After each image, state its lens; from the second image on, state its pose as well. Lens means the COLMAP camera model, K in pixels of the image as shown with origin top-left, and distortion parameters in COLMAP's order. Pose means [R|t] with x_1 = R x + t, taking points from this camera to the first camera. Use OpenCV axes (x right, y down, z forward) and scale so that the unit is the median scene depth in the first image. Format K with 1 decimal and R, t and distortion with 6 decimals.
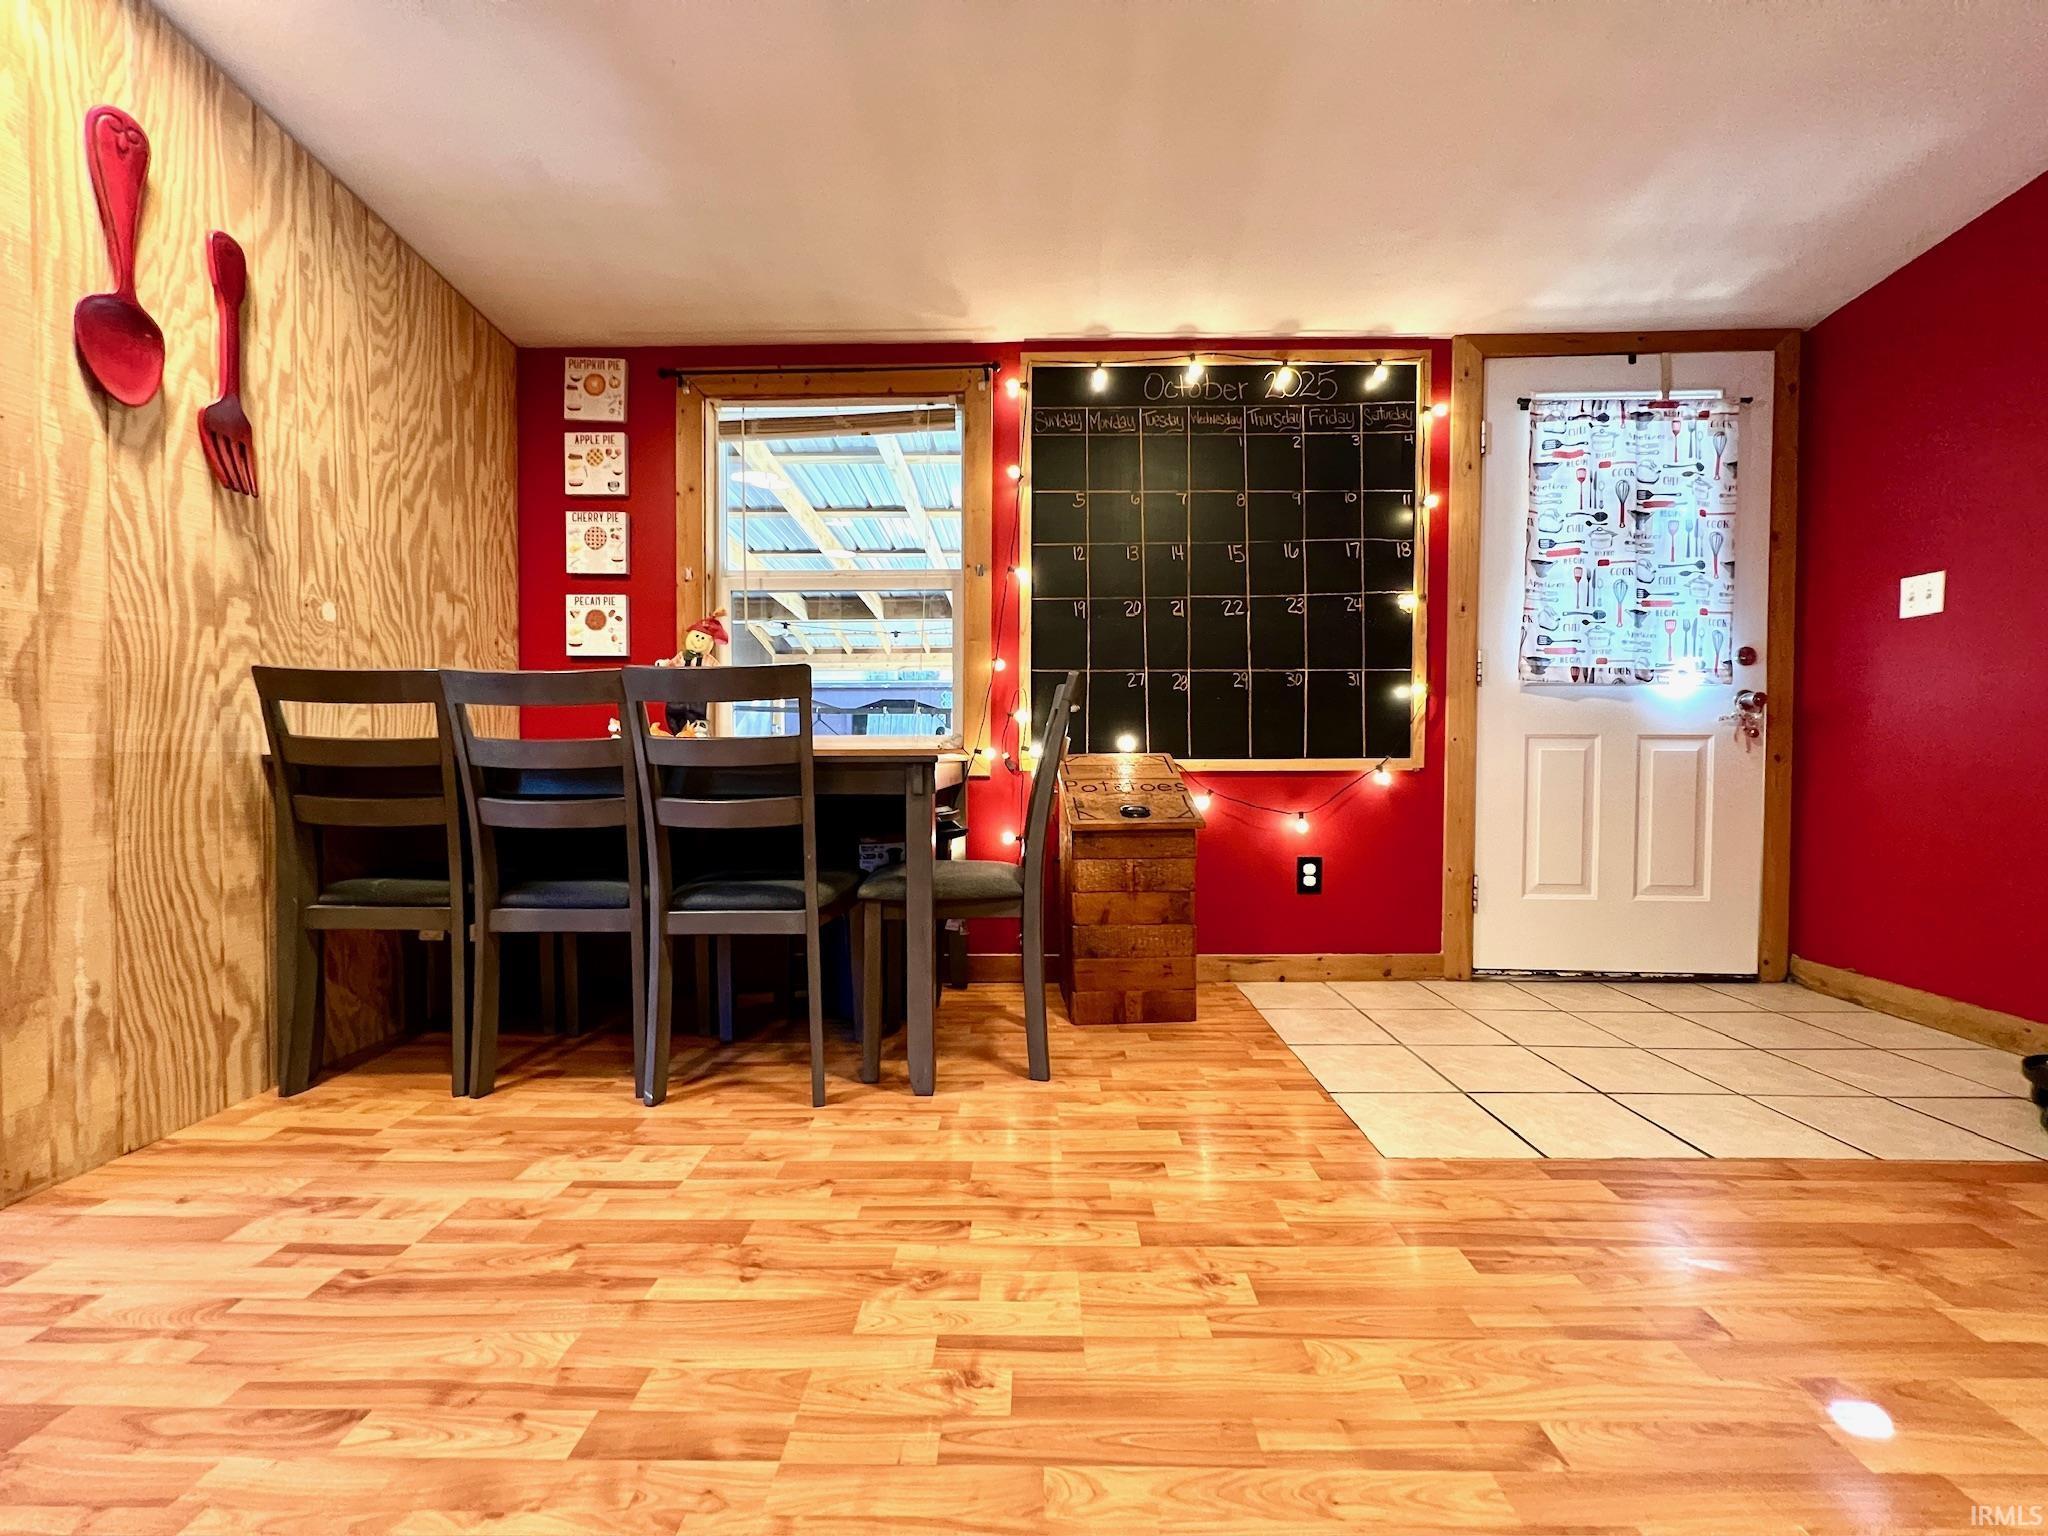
lens RADIAL K [[815.2, 0, 1018.9], [0, 815.2, 767.7], [0, 0, 1]] dist [-0.001847, 0.000110]
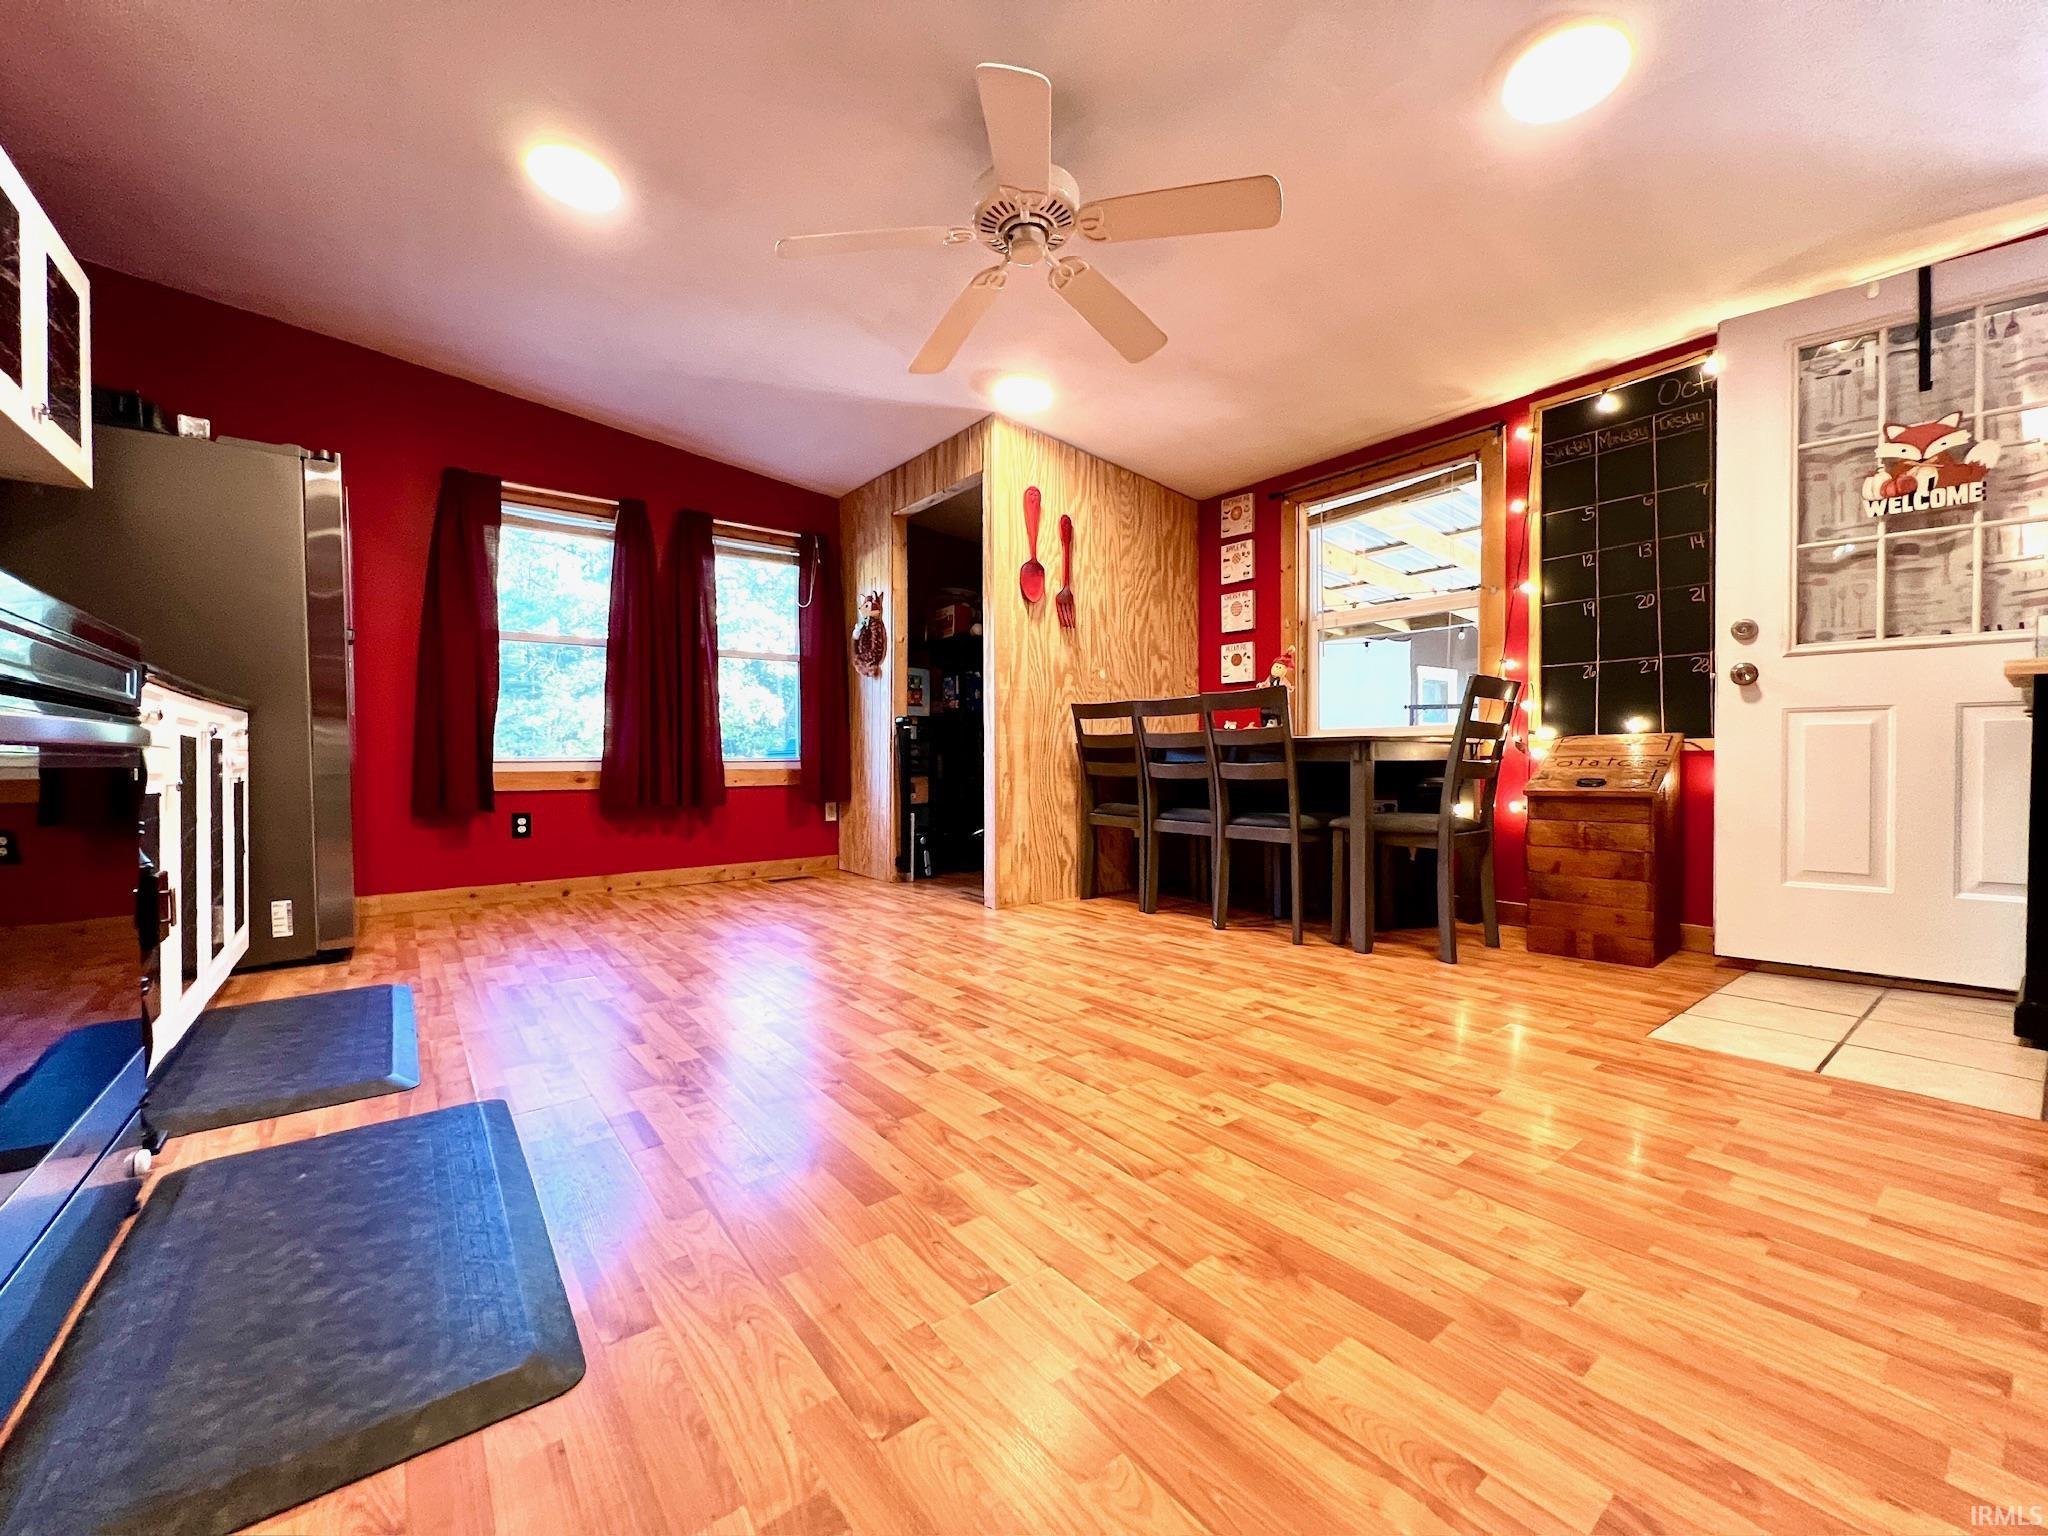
lens RADIAL K [[815.2, 0, 1020.2], [0, 815.2, 771.0], [0, 0, 1]] dist [-0.001847, 0.000110]
pose [[0.623823, 0.009203, -0.781512, 0.693064], [-0.007625, 0.999955, 0.005689, 0.046709], [0.781529, 0.002410, 0.623865, -0.490018]]
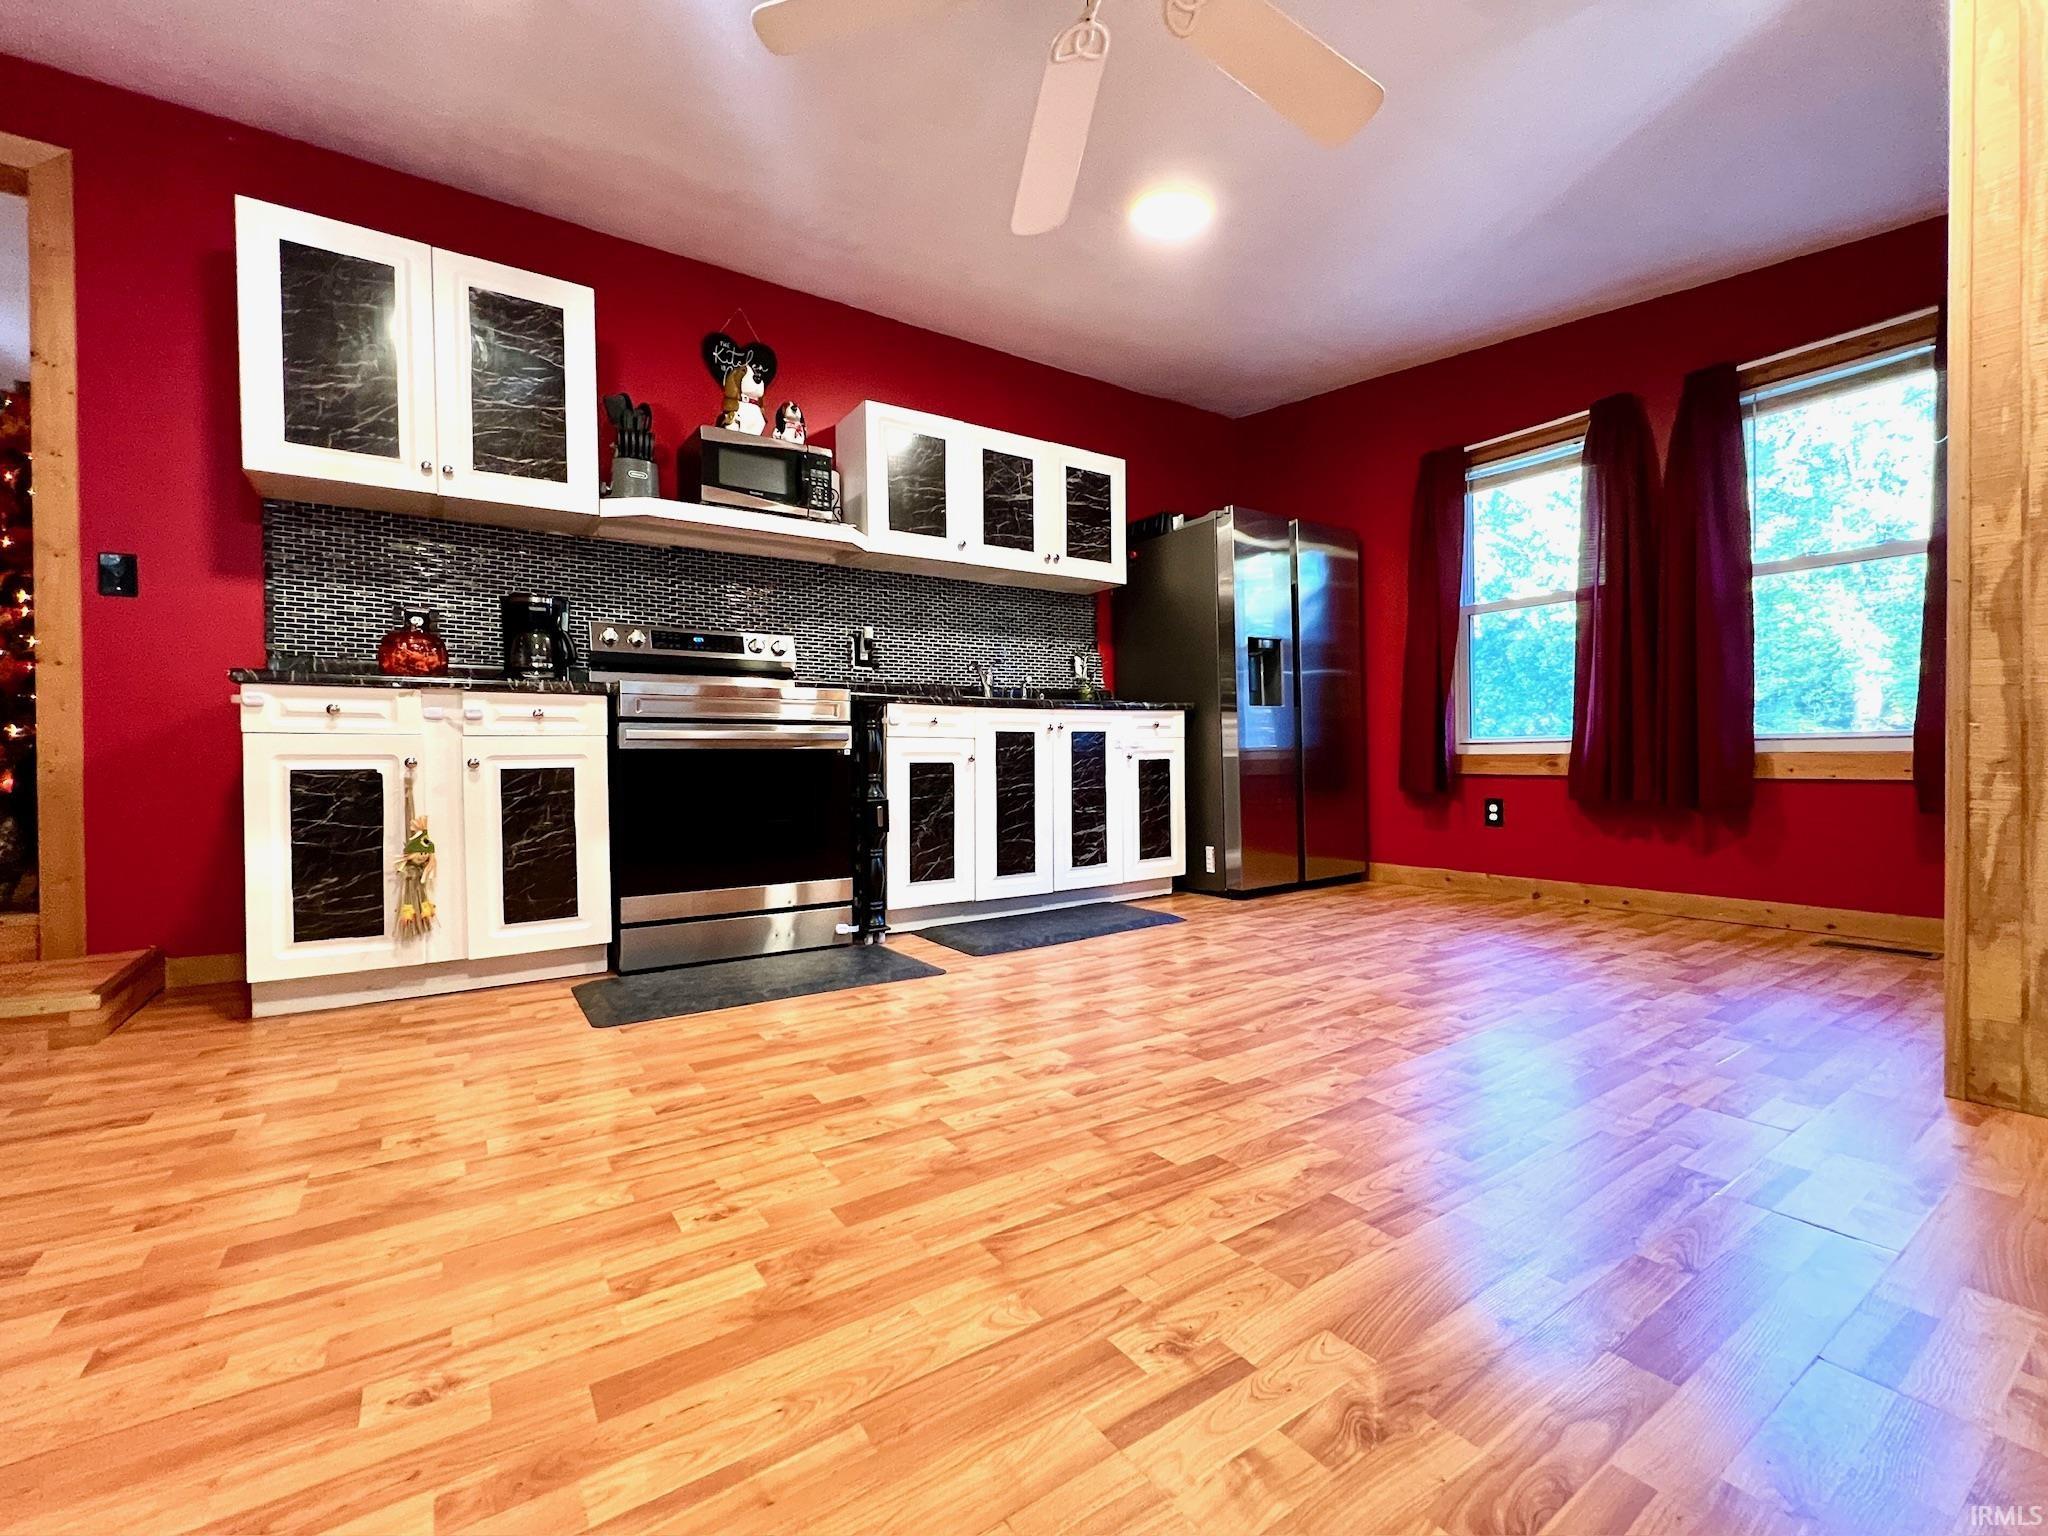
lens RADIAL K [[869.4, 0, 1018.4], [0, 869.4, 765.3], [0, 0, 1]] dist [-0.000021, 0.001052]
pose [[-0.817769, 0.014891, -0.575354, 0.335955], [0.002038, 0.999734, 0.022977, 0.047830], [0.575543, 0.017617, -0.817582, 0.905050]]
